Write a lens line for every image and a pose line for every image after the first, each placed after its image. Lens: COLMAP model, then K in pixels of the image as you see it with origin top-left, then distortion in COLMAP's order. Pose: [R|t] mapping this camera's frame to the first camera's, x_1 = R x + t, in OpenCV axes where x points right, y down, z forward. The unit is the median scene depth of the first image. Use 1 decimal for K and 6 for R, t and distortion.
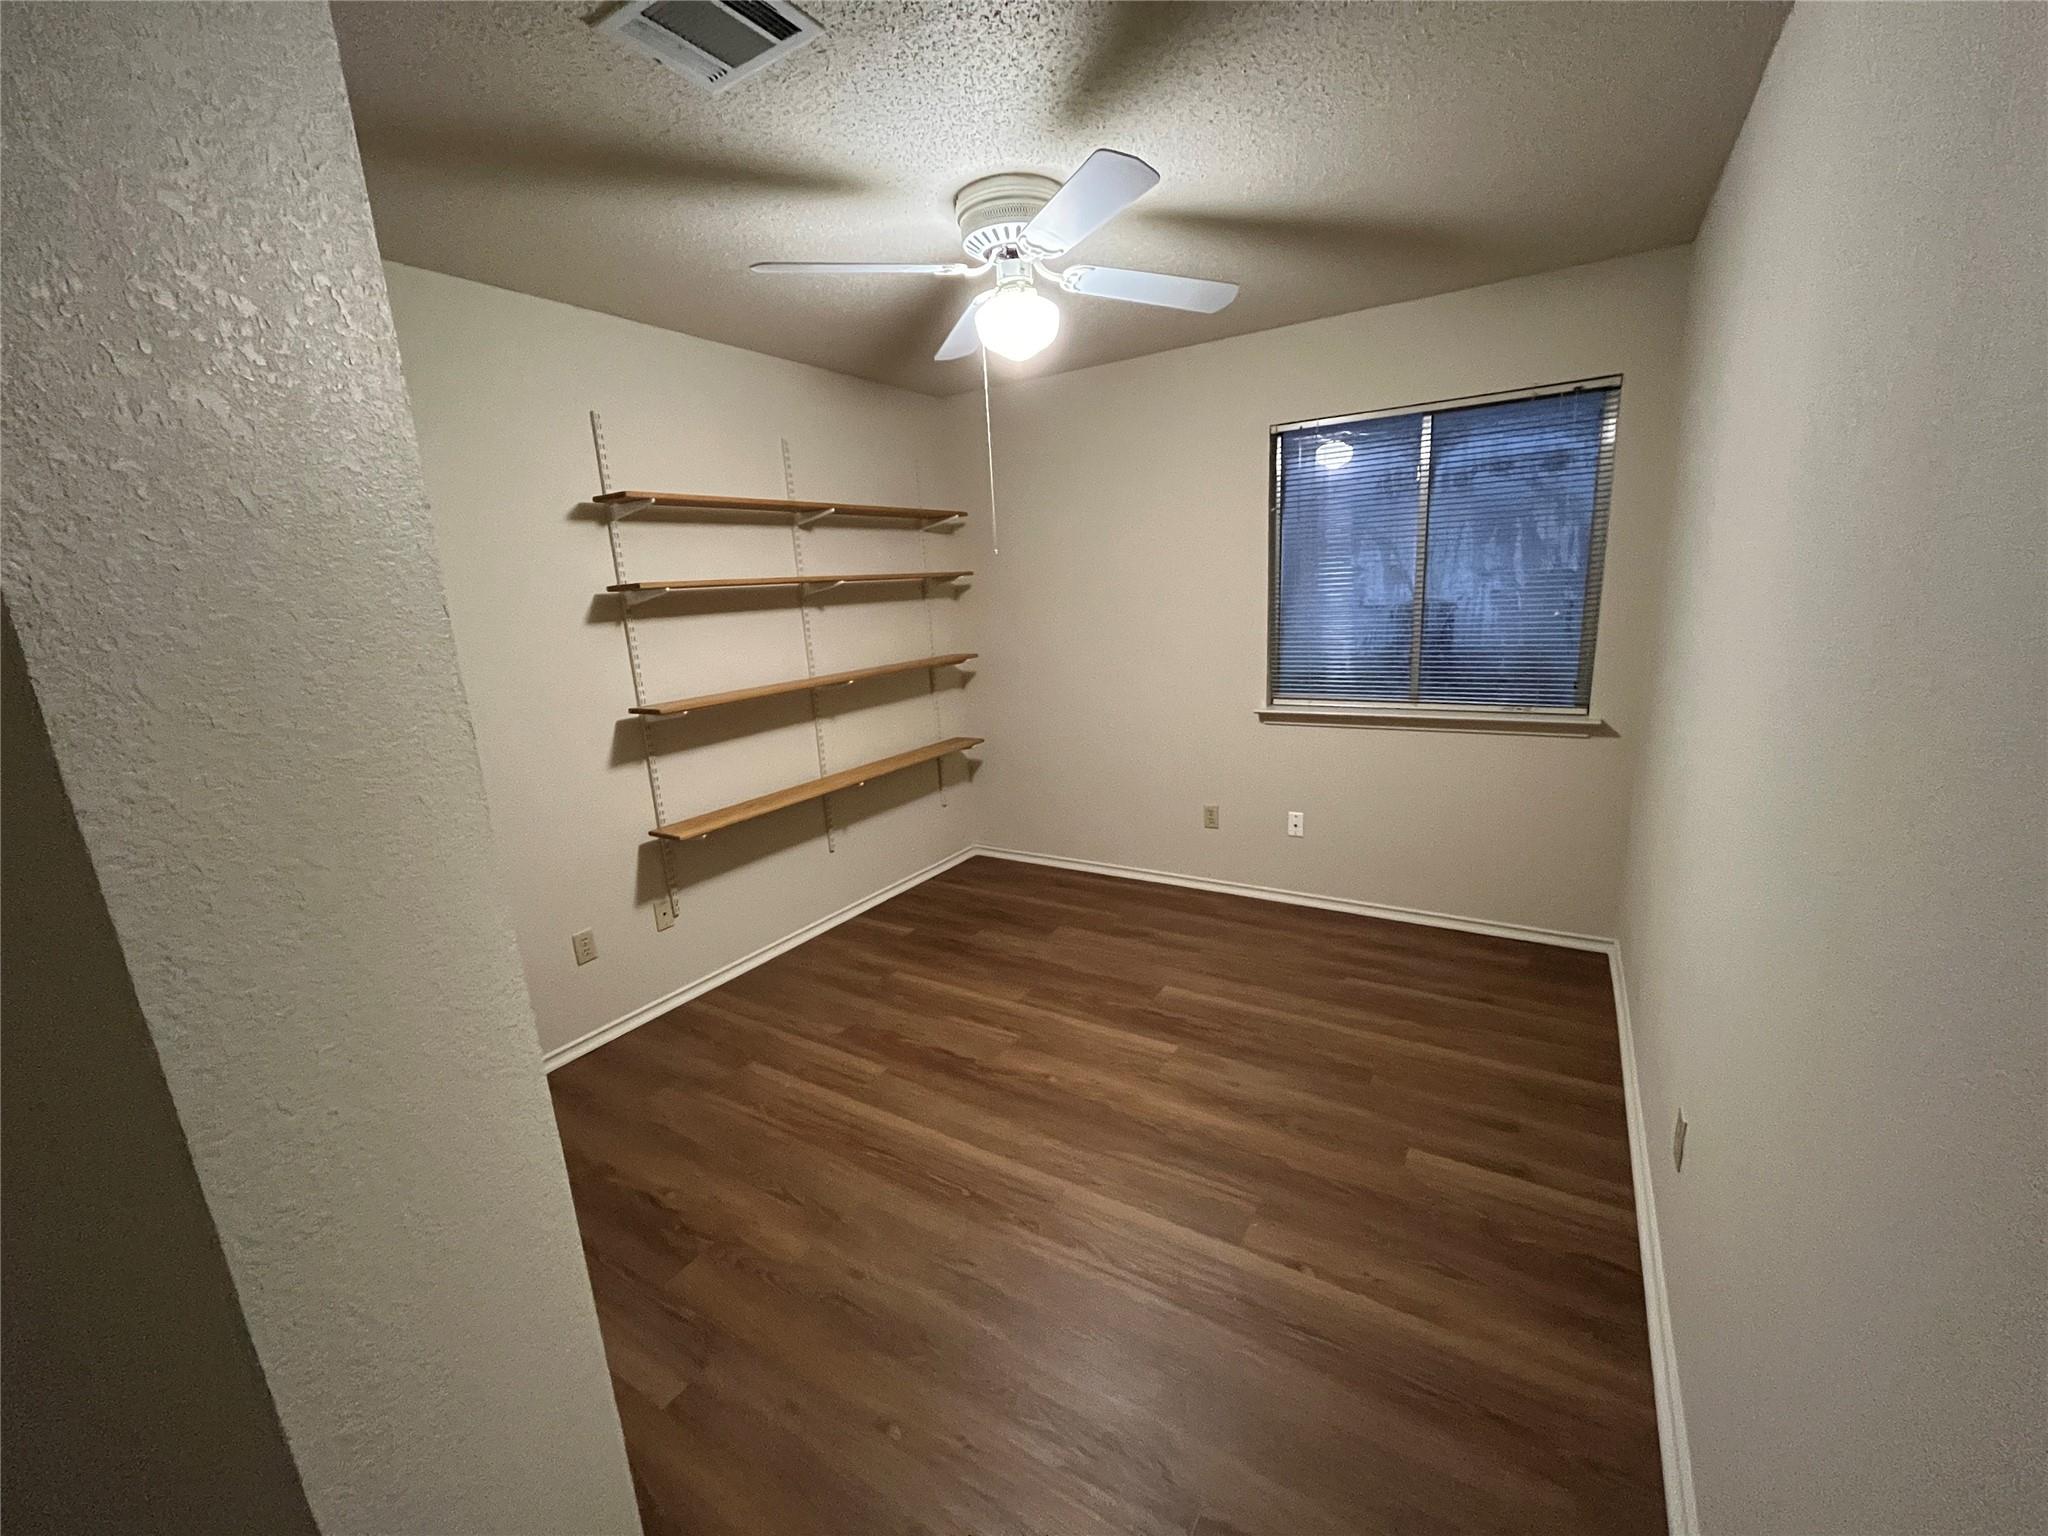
lens RADIAL K [[832.7, 0, 1020.7], [0, 832.7, 778.5], [0, 0, 1]] dist [-0.001094, -0.000695]
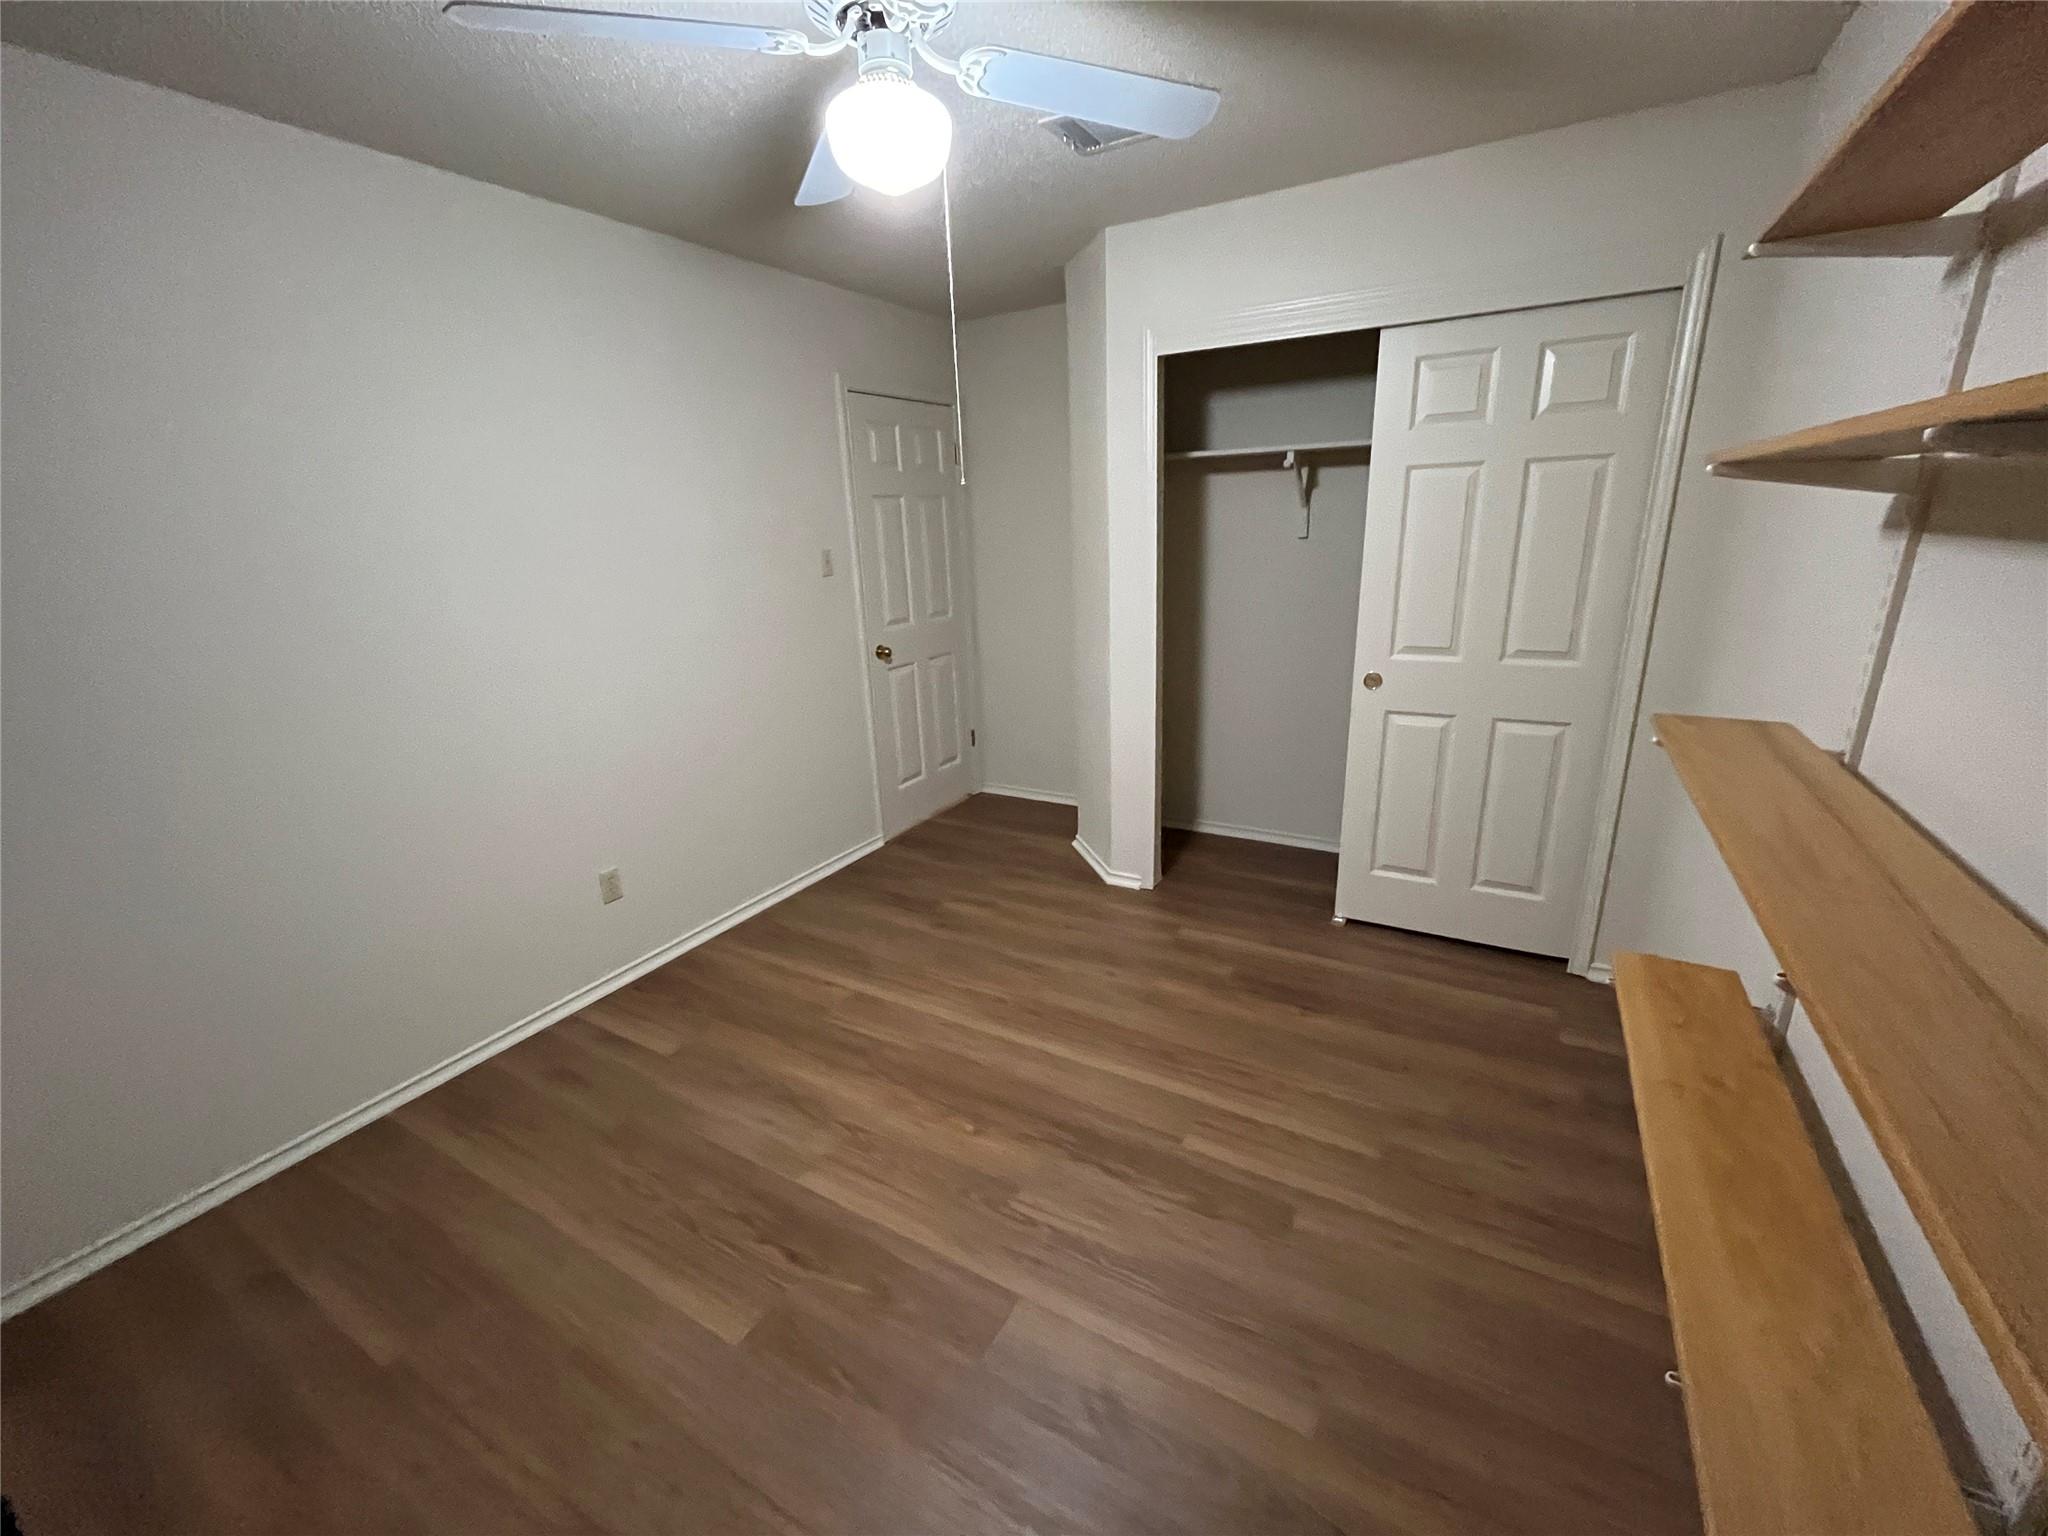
lens RADIAL K [[832.7, 0, 1020.7], [0, 832.7, 778.5], [0, 0, 1]] dist [-0.001094, -0.000695]
pose [[-0.994525, 0.104445, -0.003230, -0.047888], [0.088212, 0.855722, 0.509860, -0.370010], [0.056017, 0.506784, -0.860251, 1.566312]]
